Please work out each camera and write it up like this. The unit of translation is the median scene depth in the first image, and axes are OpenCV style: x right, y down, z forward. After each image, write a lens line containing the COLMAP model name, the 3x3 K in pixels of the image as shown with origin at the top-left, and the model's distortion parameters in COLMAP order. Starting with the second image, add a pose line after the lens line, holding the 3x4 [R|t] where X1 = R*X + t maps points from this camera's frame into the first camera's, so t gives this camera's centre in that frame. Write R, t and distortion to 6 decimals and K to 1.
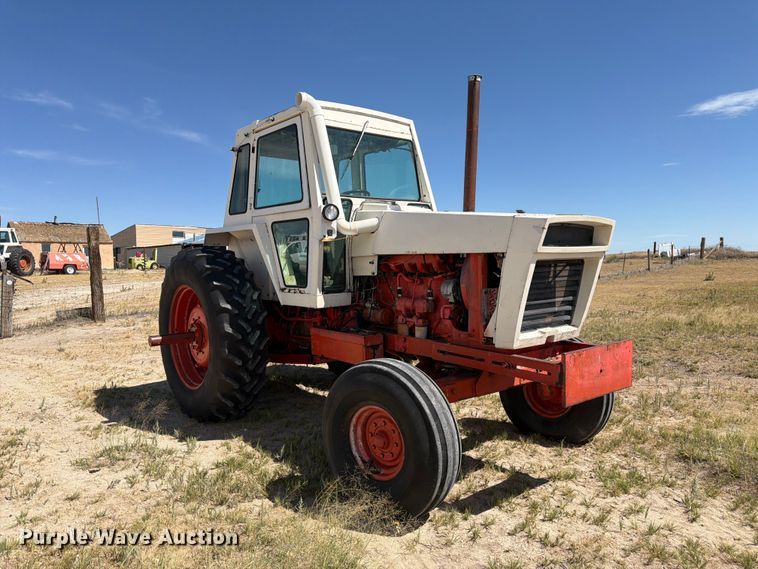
lens RADIAL K [[540.8, 0, 368.8], [0, 540.8, 285.2], [0, 0, 1]] dist [0.049393, -0.067688]
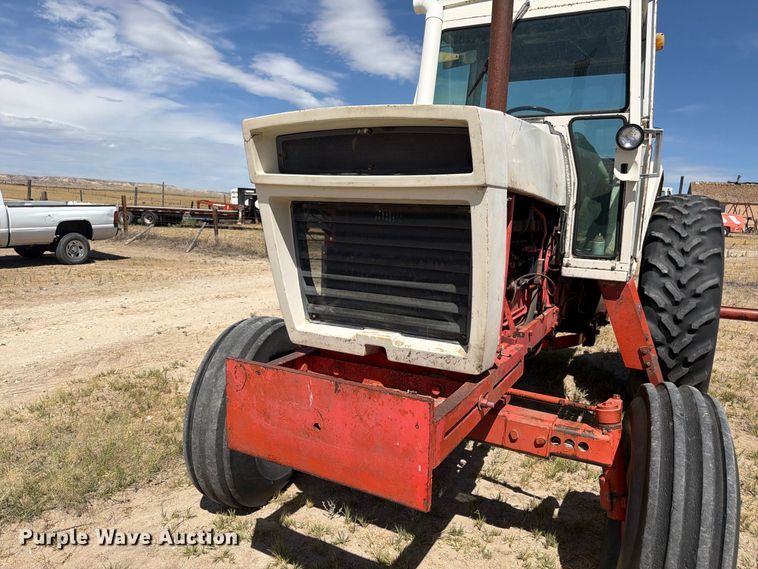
lens RADIAL K [[540.8, 0, 381.2], [0, 540.8, 288.9], [0, 0, 1]] dist [0.049393, -0.067688]
pose [[0.397849, 0.160688, -0.903269, 0.599395], [-0.092746, 0.986543, 0.134652, -0.025576], [0.912751, 0.030204, 0.407399, 0.582810]]
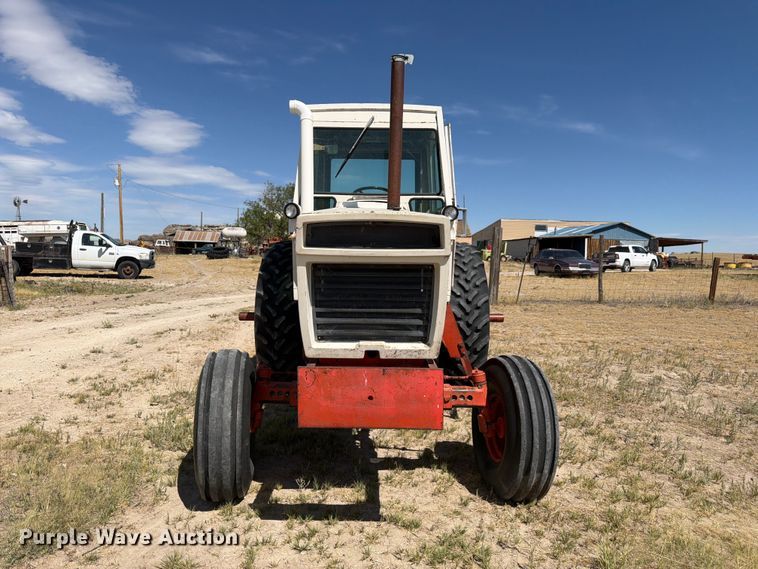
lens RADIAL K [[540.8, 0, 374.6], [0, 540.8, 280.2], [0, 0, 1]] dist [0.049393, -0.067688]
pose [[0.779943, 0.062084, -0.622764, 0.643313], [-0.060286, 0.997893, 0.023979, -0.029636], [0.622940, 0.018841, 0.782042, 0.241331]]
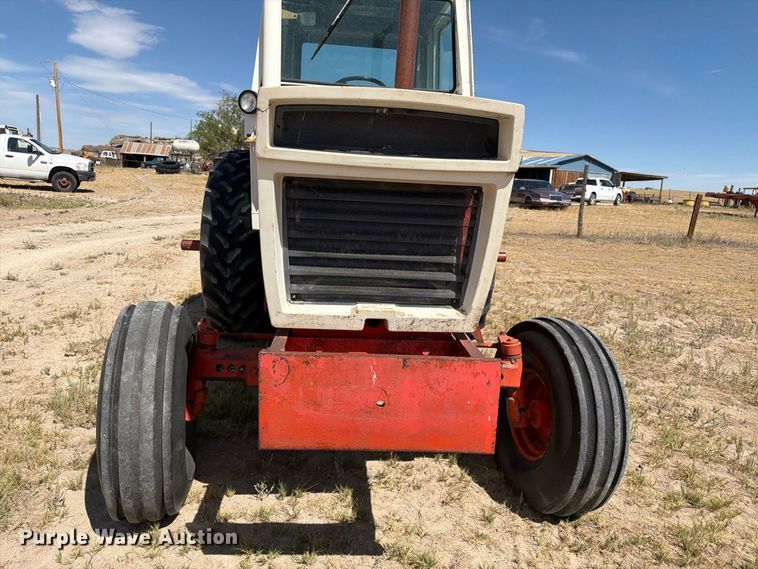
lens RADIAL K [[540.8, 0, 383.1], [0, 540.8, 281.7], [0, 0, 1]] dist [0.049393, -0.067688]
pose [[0.828063, 0.169334, -0.534452, 0.466709], [-0.100126, 0.982637, 0.156203, -0.023502], [0.551622, -0.075833, 0.830640, 0.404645]]
